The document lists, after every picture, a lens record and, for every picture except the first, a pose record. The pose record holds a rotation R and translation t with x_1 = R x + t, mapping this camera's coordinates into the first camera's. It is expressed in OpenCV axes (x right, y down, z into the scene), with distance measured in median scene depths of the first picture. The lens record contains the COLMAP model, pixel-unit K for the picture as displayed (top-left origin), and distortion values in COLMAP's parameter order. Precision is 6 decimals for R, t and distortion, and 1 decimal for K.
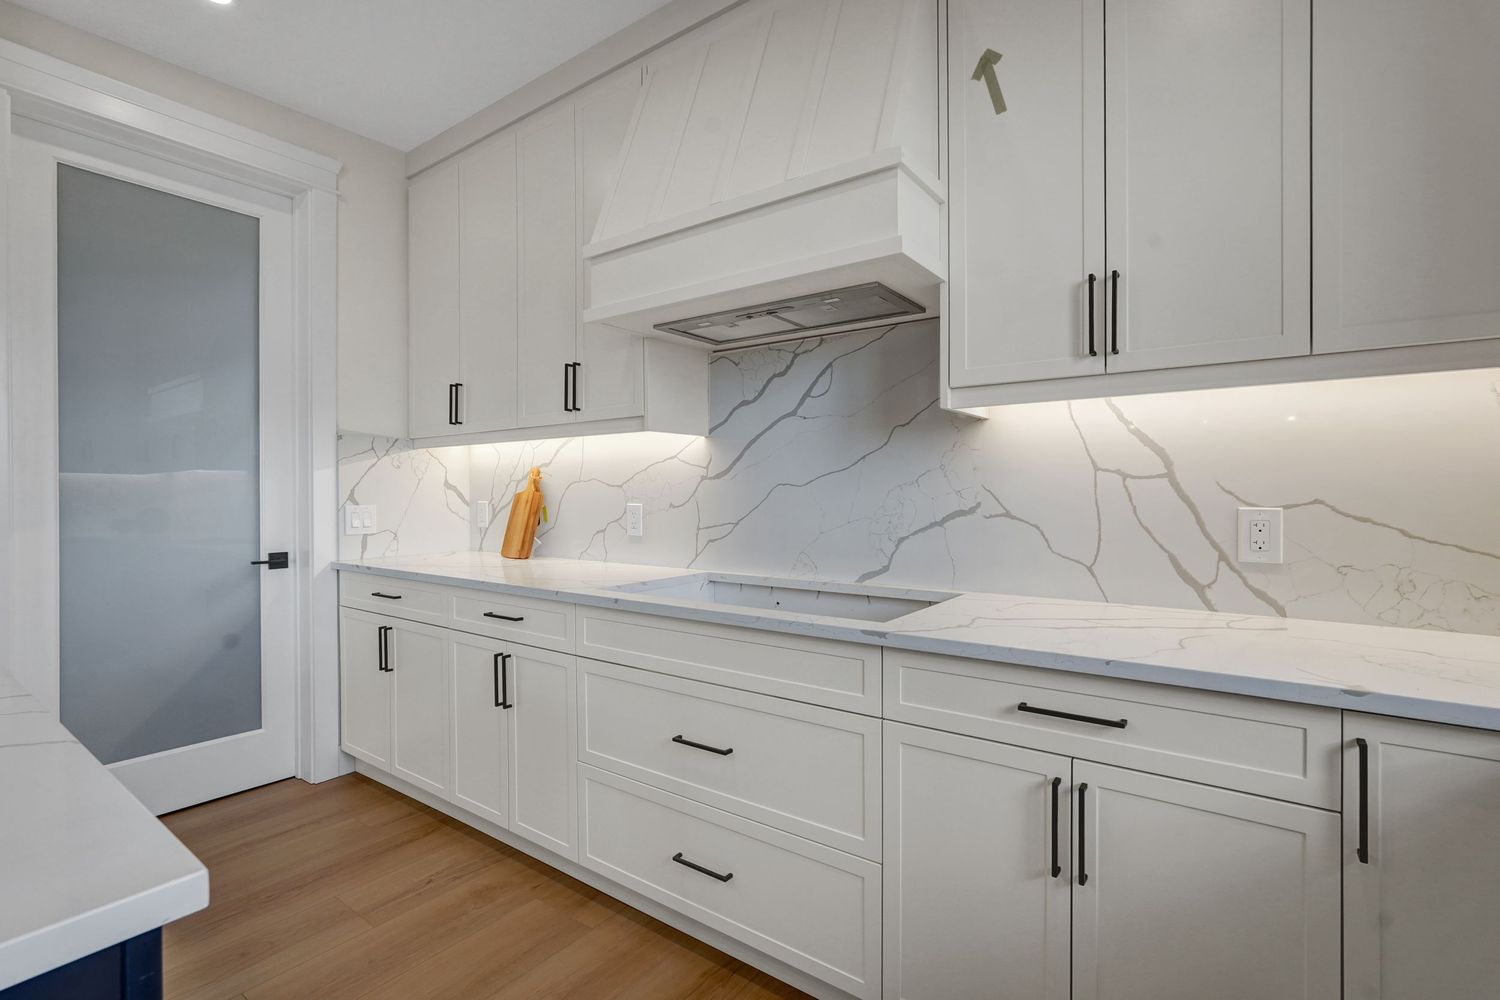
lens RADIAL K [[665.1, 0, 751.0], [0, 665.1, 497.7], [0, 0, 1]] dist [-0.004901, 0.001574]
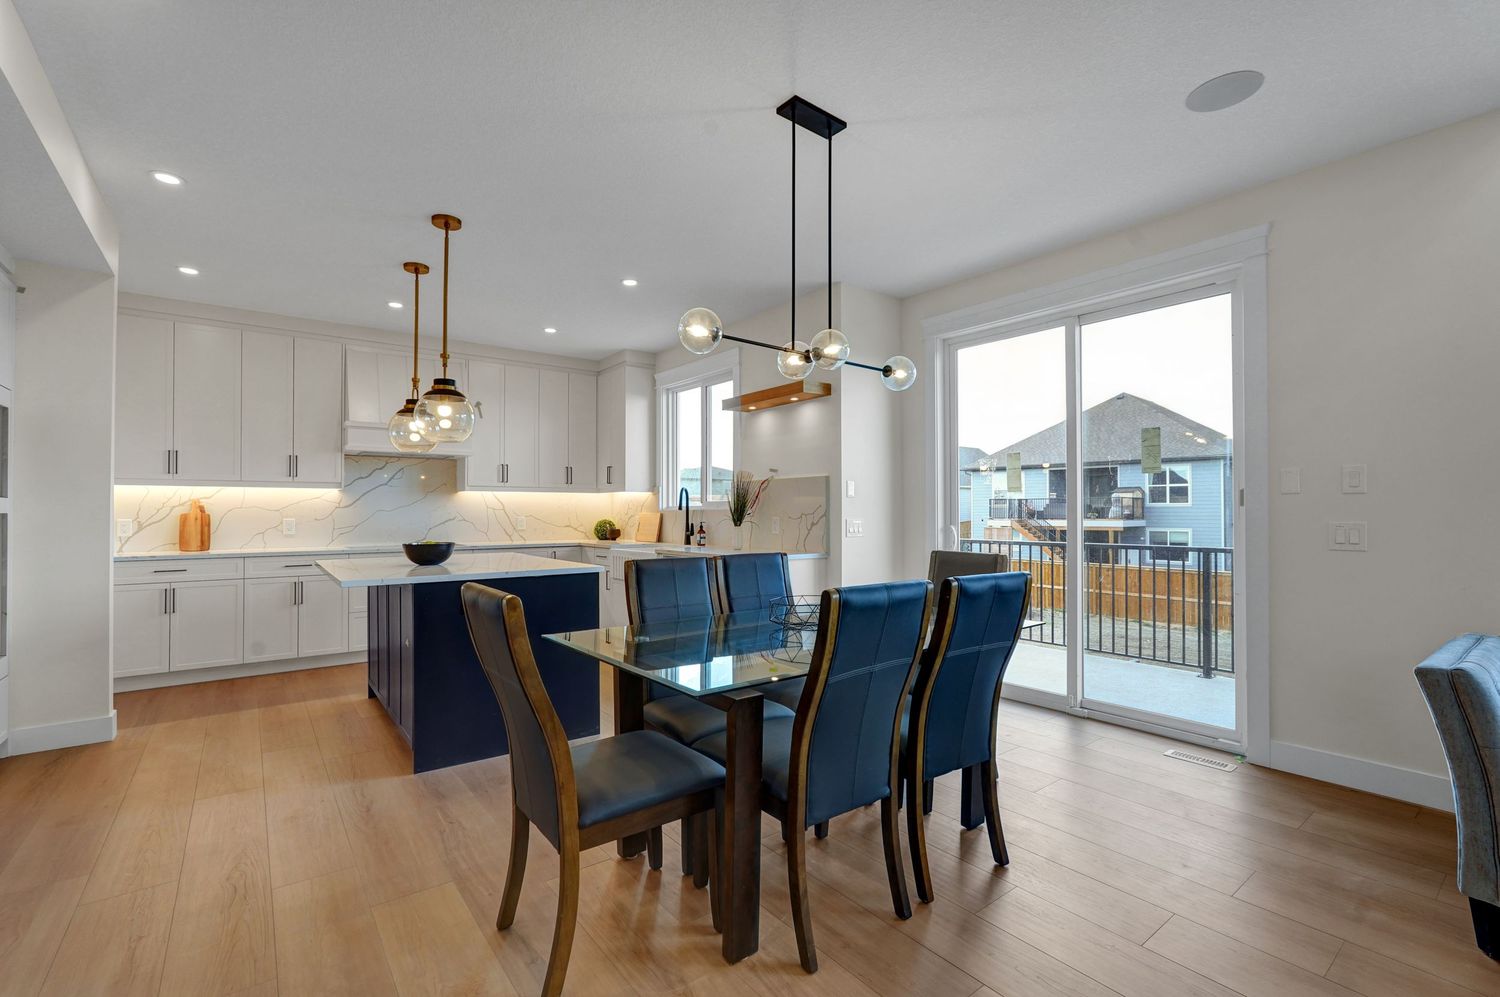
lens RADIAL K [[665.1, 0, 756.4], [0, 665.1, 498.7], [0, 0, 1]] dist [-0.004901, 0.001574]
pose [[0.291555, 0.025515, 0.956214, -2.105019], [0.008020, 0.999544, -0.029116, 0.020434], [-0.956520, 0.016157, 0.291217, -1.234967]]
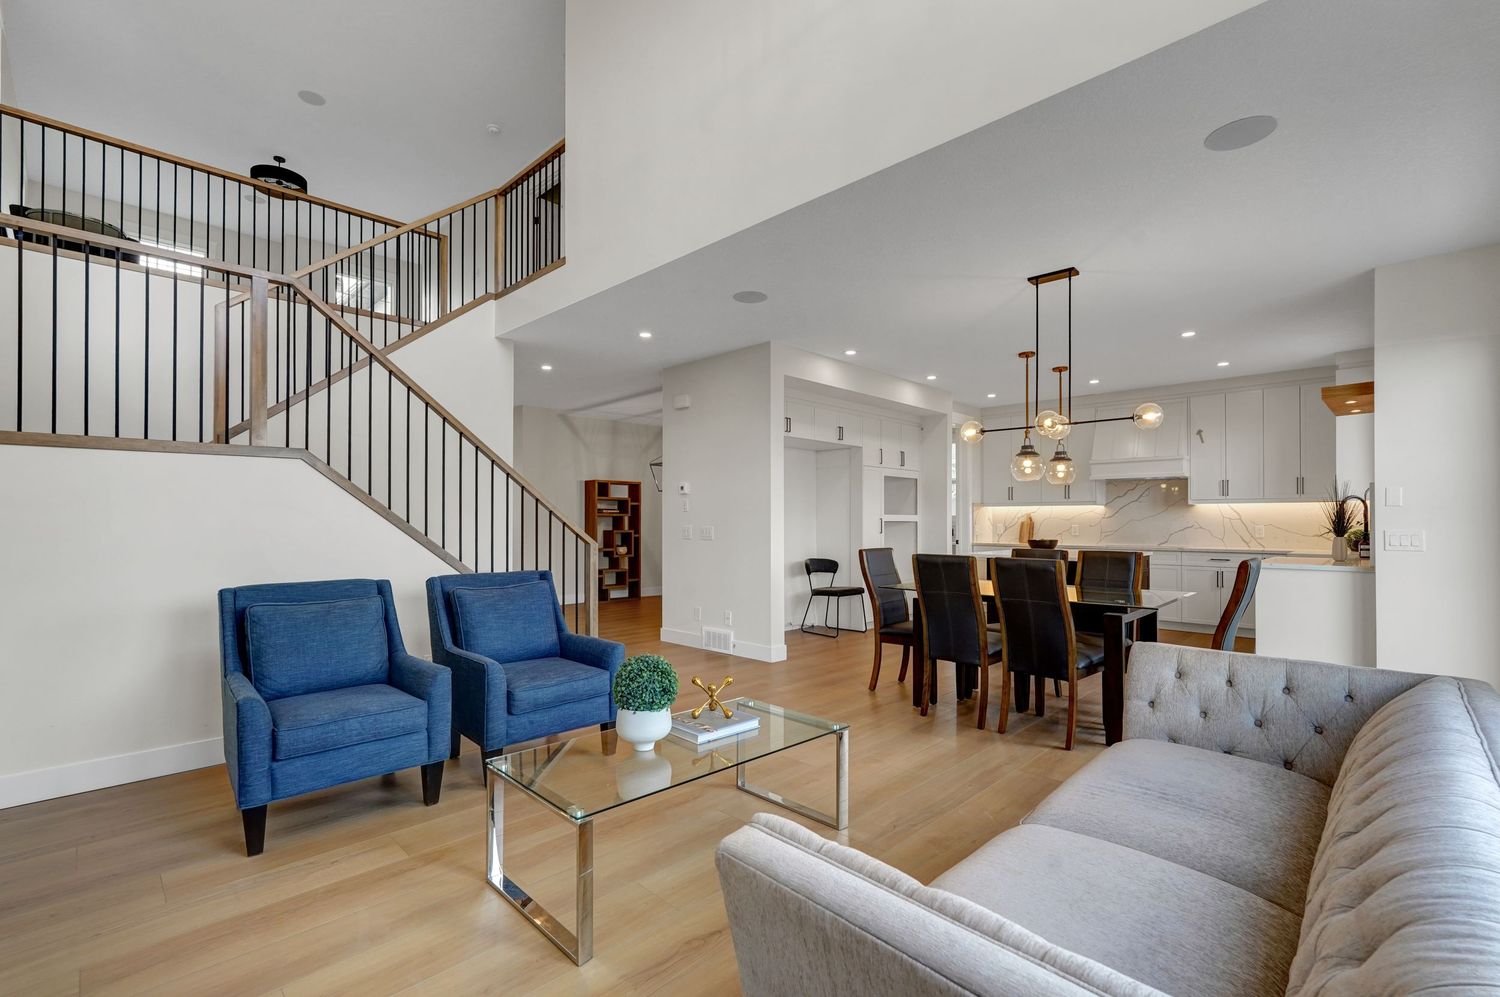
lens RADIAL K [[665.1, 0, 759.2], [0, 665.1, 507.9], [0, 0, 1]] dist [-0.004901, 0.001574]
pose [[0.989770, 0.003974, -0.142615, -1.508238], [-0.007949, 0.999595, -0.027316, 0.028538], [0.142448, 0.028170, 0.989401, -2.996684]]
